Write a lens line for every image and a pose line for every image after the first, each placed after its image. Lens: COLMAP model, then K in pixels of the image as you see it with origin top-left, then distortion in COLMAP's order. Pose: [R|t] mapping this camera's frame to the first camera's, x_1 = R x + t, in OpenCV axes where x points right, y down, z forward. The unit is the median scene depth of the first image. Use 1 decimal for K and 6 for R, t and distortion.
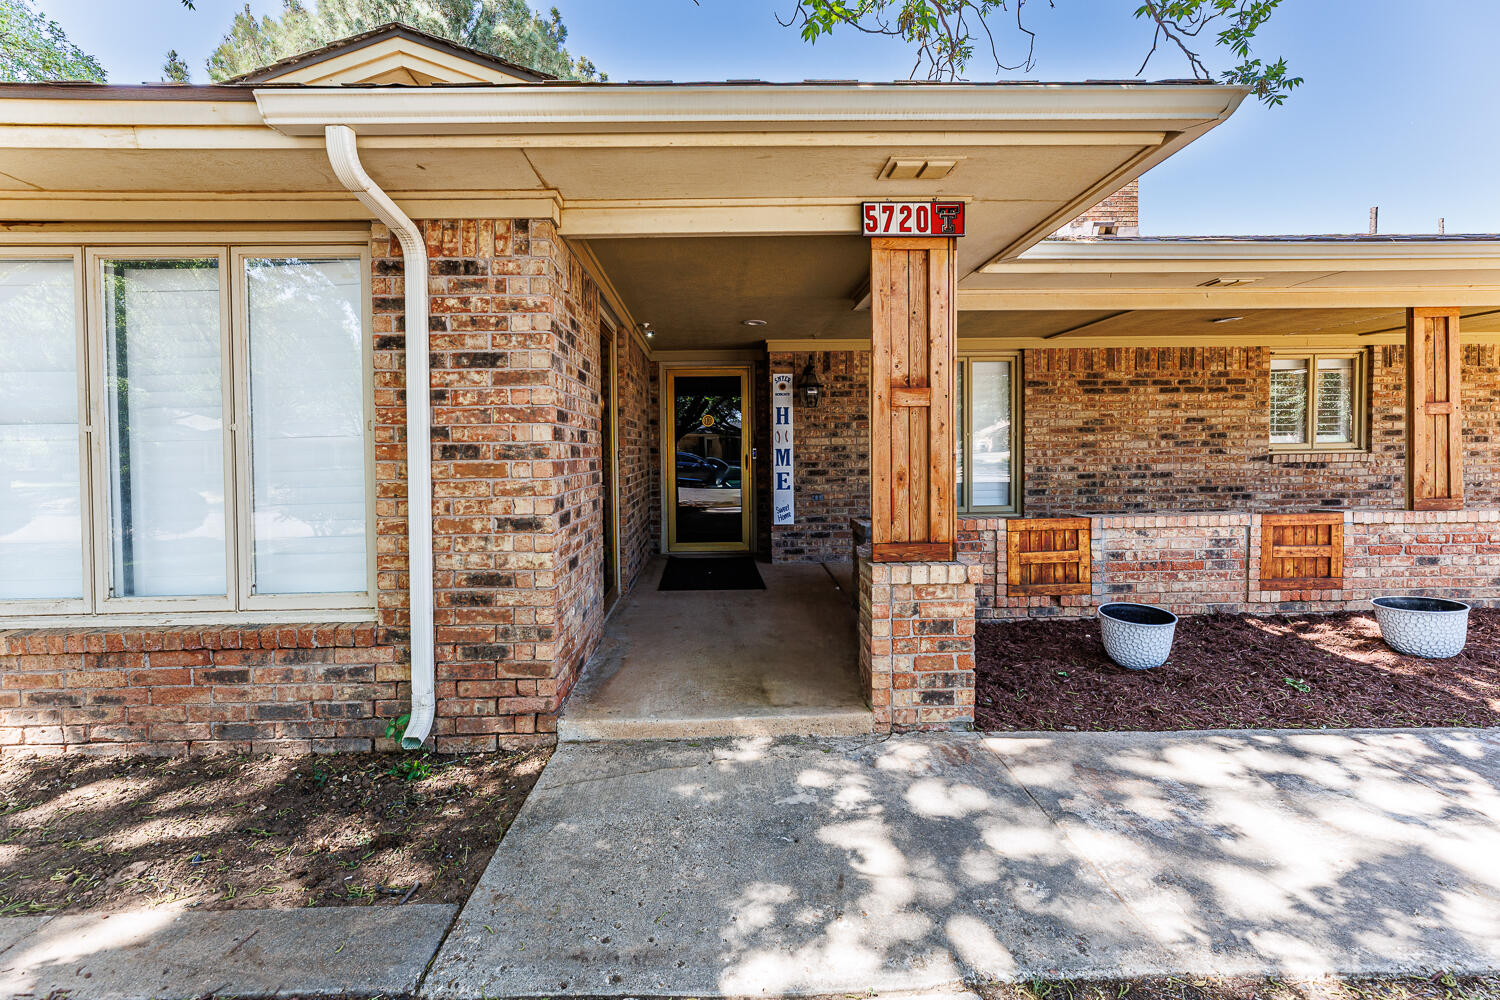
lens RADIAL K [[609.1, 0, 714.9], [0, 609.1, 455.3], [0, 0, 1]] dist [-0.003032, -0.000469]
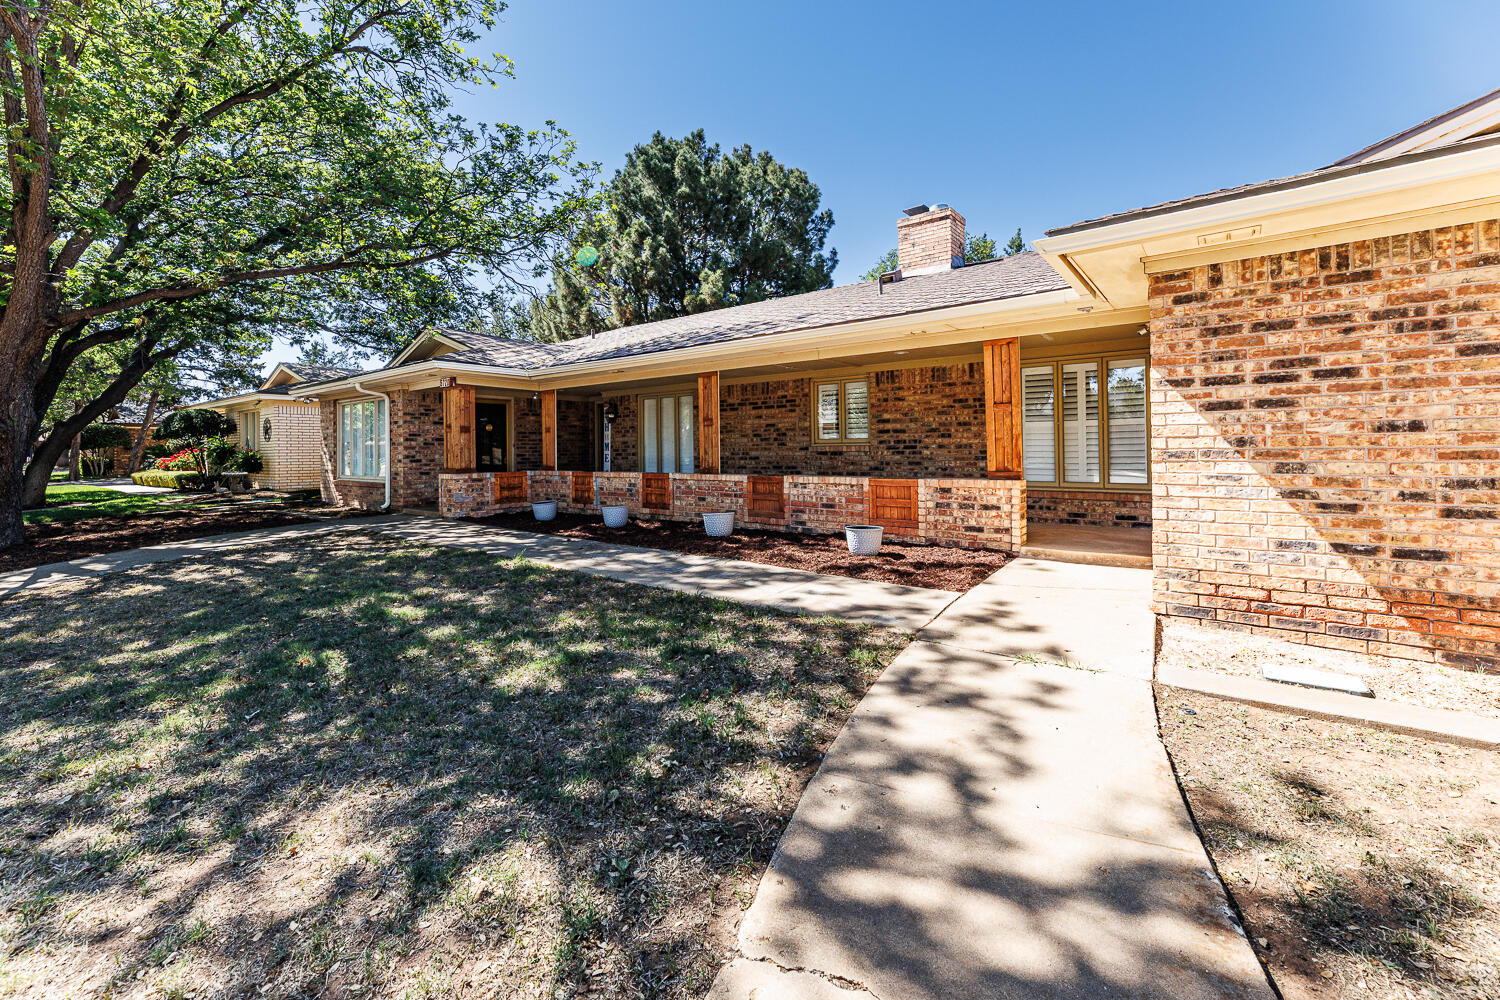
lens RADIAL K [[609.1, 0, 749.4], [0, 609.1, 449.5], [0, 0, 1]] dist [-0.003032, -0.000469]
pose [[0.787882, 0.006818, -0.615789, 3.426692], [-0.003541, 0.999972, 0.006540, -0.005579], [0.615816, -0.002972, 0.787884, -0.667673]]
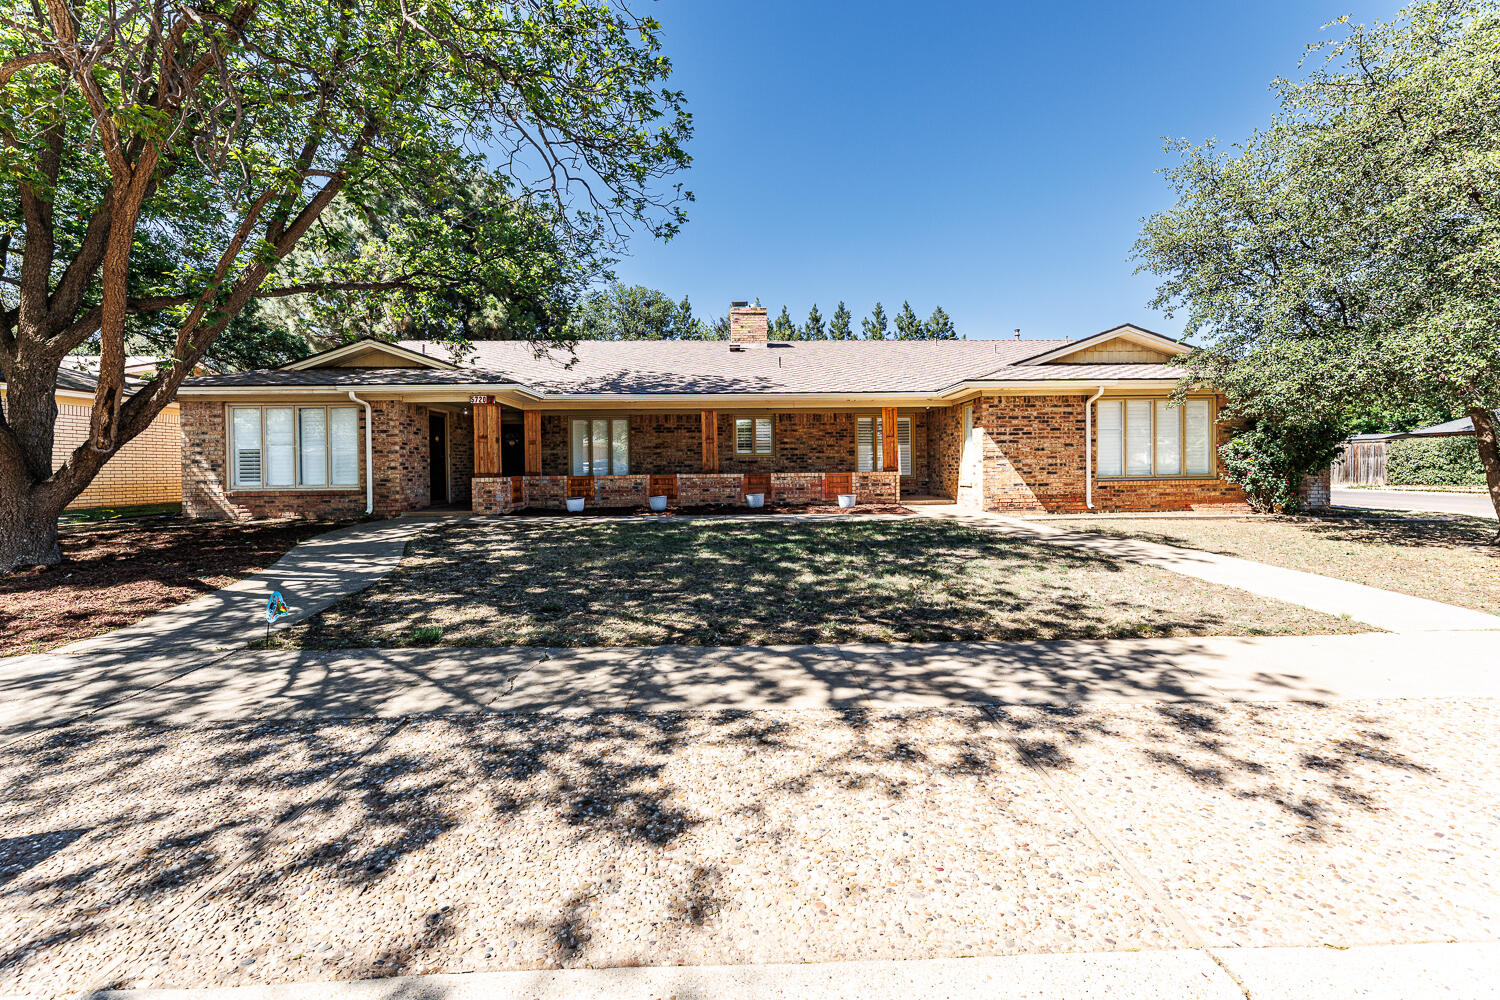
lens RADIAL K [[609.1, 0, 748.2], [0, 609.1, 472.2], [0, 0, 1]] dist [-0.003032, -0.000469]
pose [[0.999752, 0.004223, 0.021873, 1.785408], [-0.004291, 0.999986, 0.003077, 0.096362], [-0.021860, -0.003170, 0.999756, -2.864748]]
